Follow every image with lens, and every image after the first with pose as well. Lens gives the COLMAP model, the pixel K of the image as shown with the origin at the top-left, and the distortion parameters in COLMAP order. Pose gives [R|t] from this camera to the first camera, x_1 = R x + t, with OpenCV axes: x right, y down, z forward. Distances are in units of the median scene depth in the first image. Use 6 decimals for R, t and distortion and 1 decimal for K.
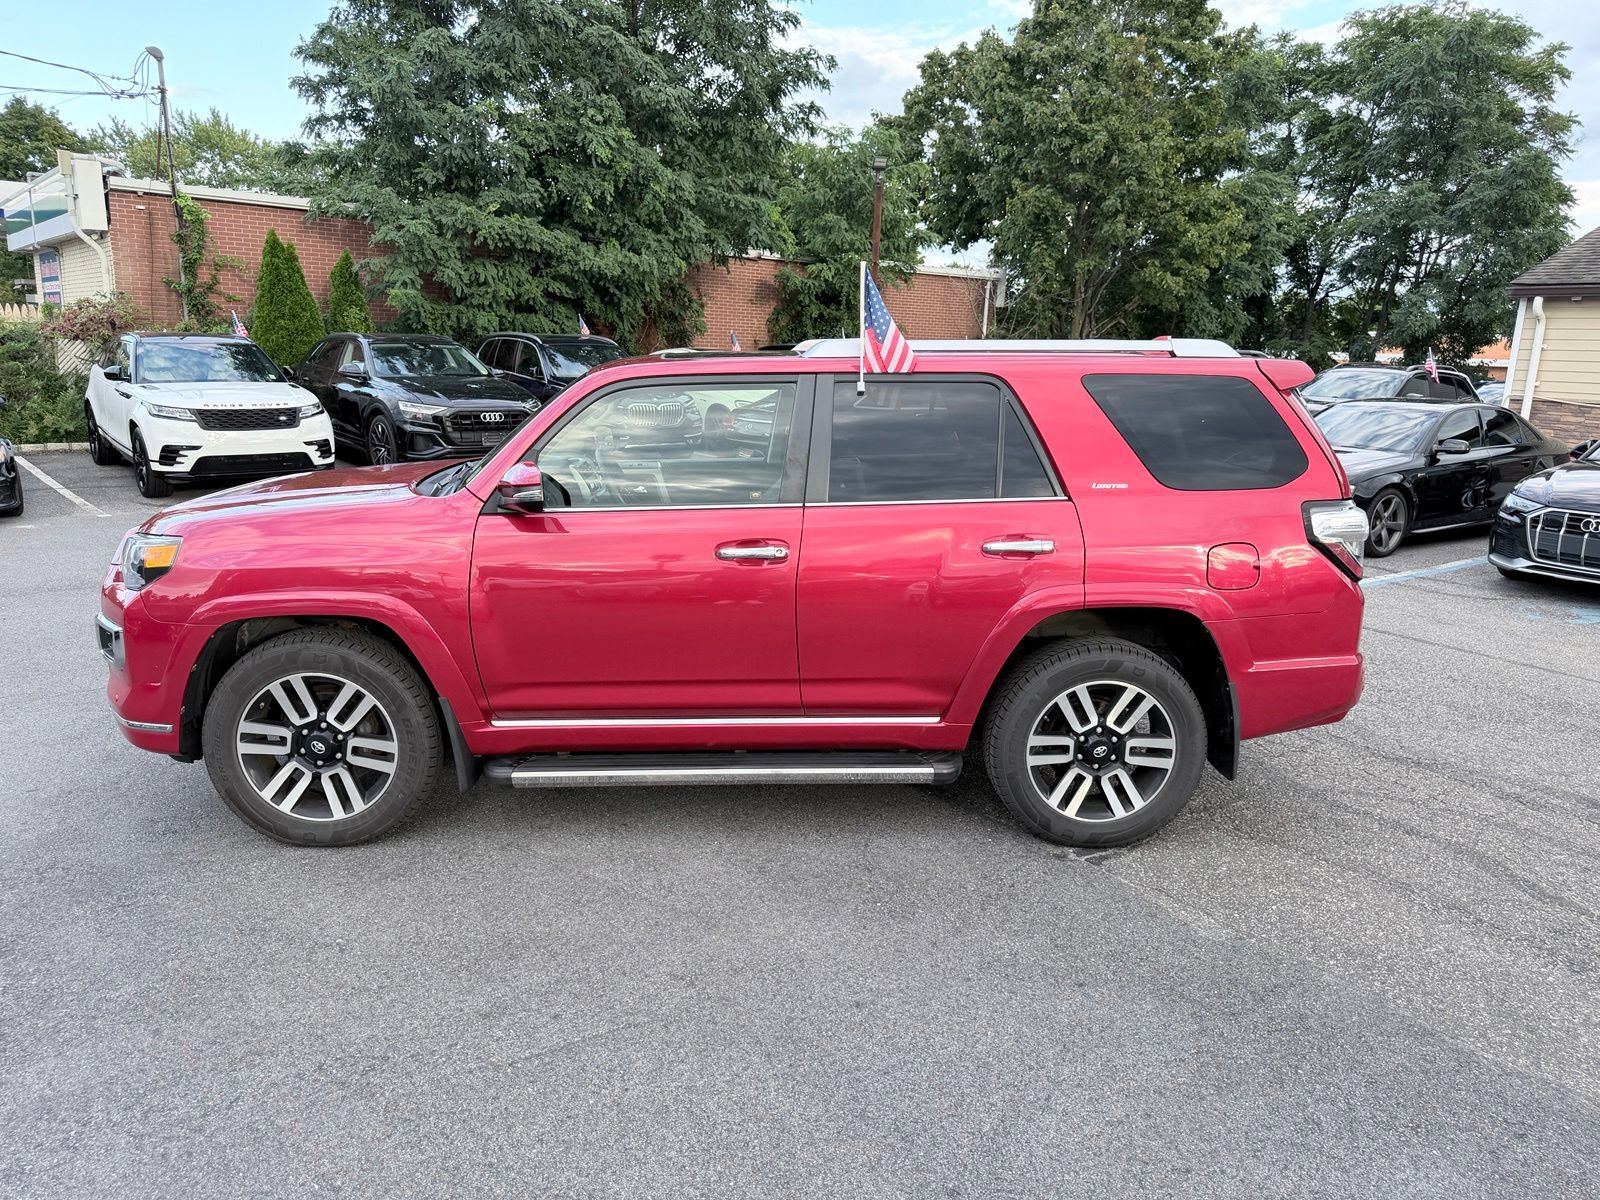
lens RADIAL K [[1142.0, 0, 799.4], [0, 1142.0, 619.0], [0, 0, 1]] dist [0.024139, -0.028229]
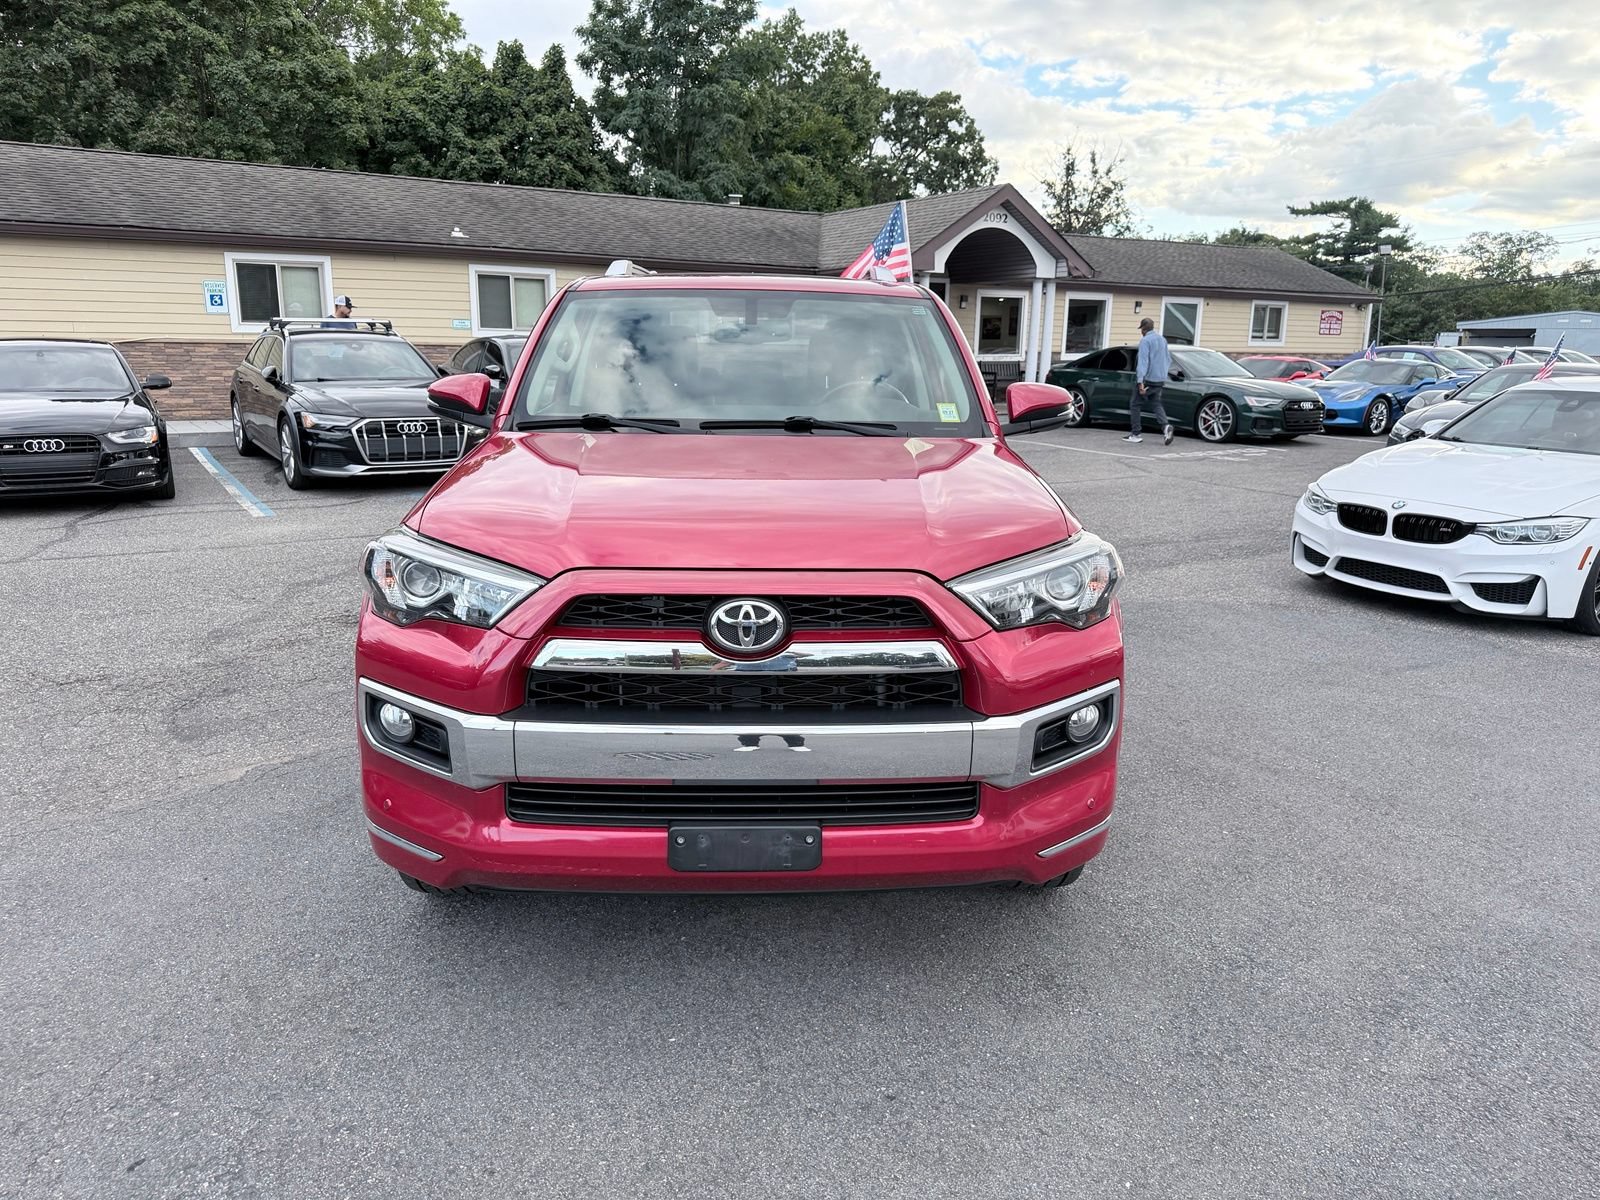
lens RADIAL K [[1142.0, 0, 806.8], [0, 1142.0, 599.7], [0, 0, 1]] dist [0.024139, -0.028229]
pose [[0.013347, -0.250980, 0.967900, -0.289781], [0.220731, 0.944846, 0.241958, -0.055848], [-0.975243, 0.210416, 0.068010, 0.264920]]
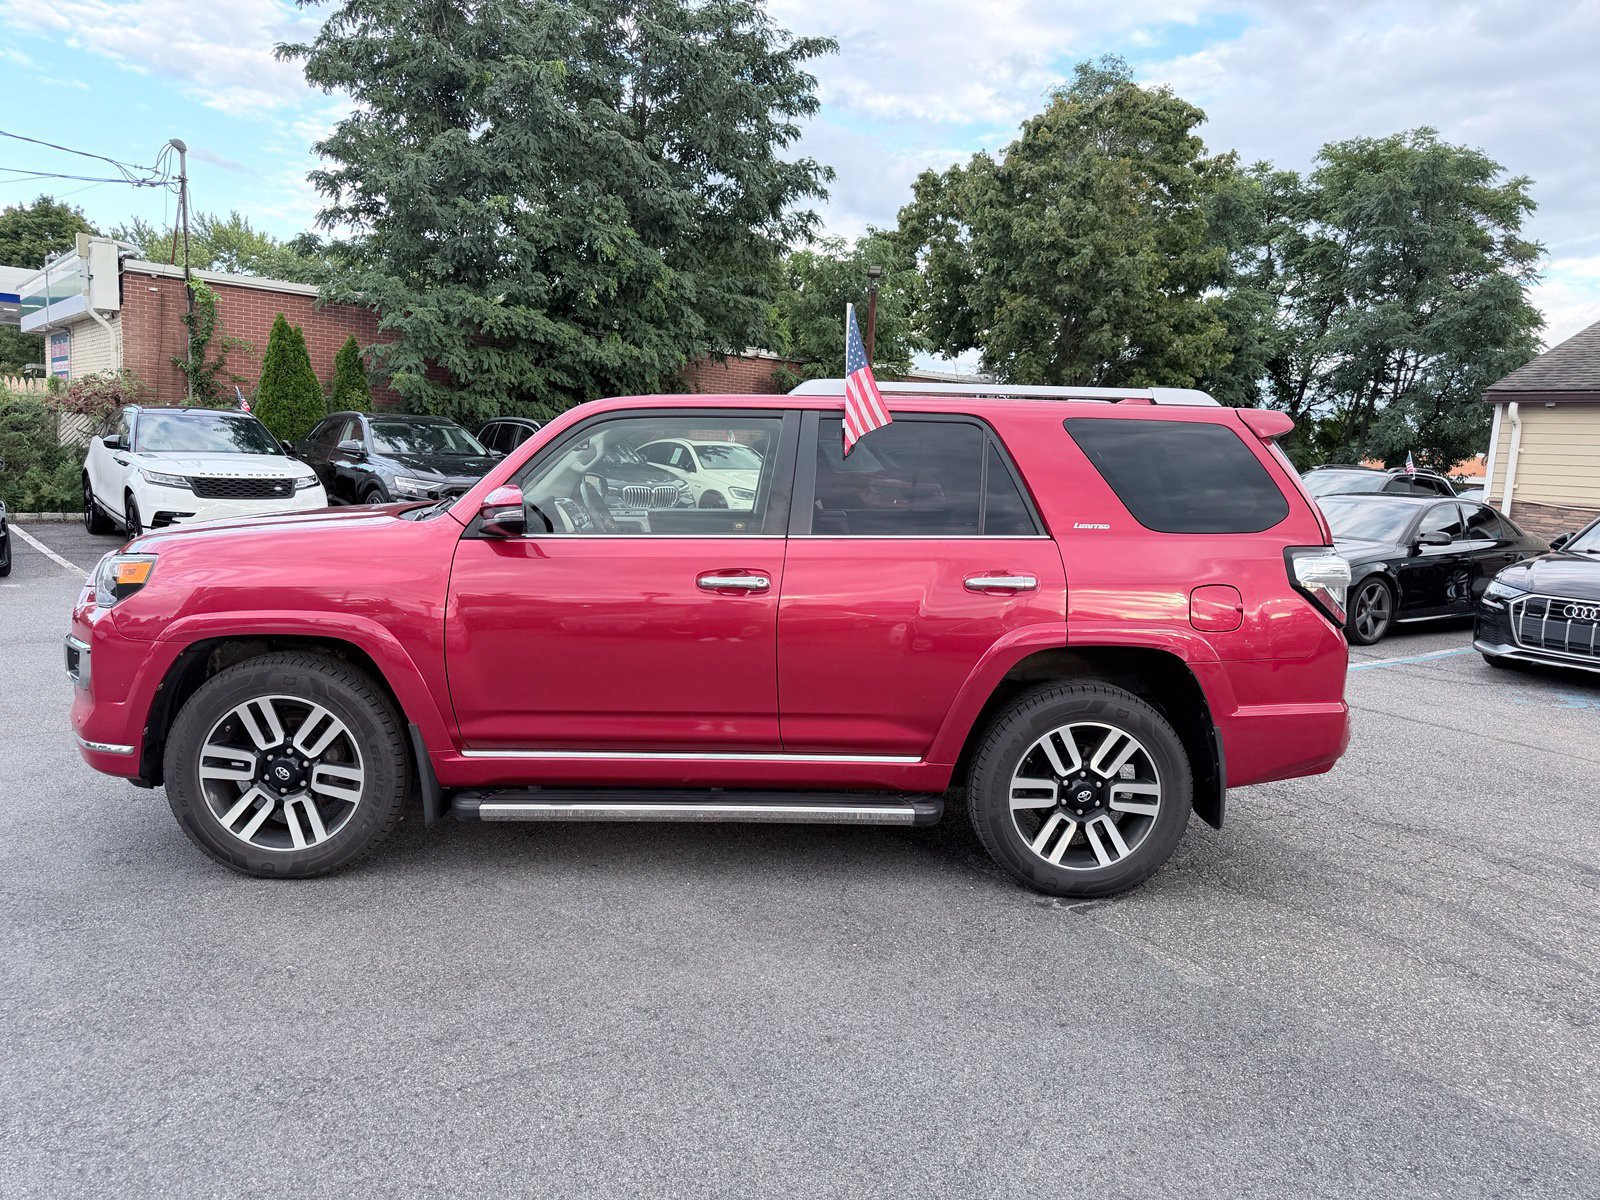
lens RADIAL K [[1142.0, 0, 802.2], [0, 1142.0, 602.7], [0, 0, 1]] dist [0.024139, -0.028229]
pose [[0.999747, 0.020789, 0.008533, 0.002458], [-0.019799, 0.994466, -0.103180, 0.014338], [-0.010630, 0.102985, 0.994626, 0.002736]]
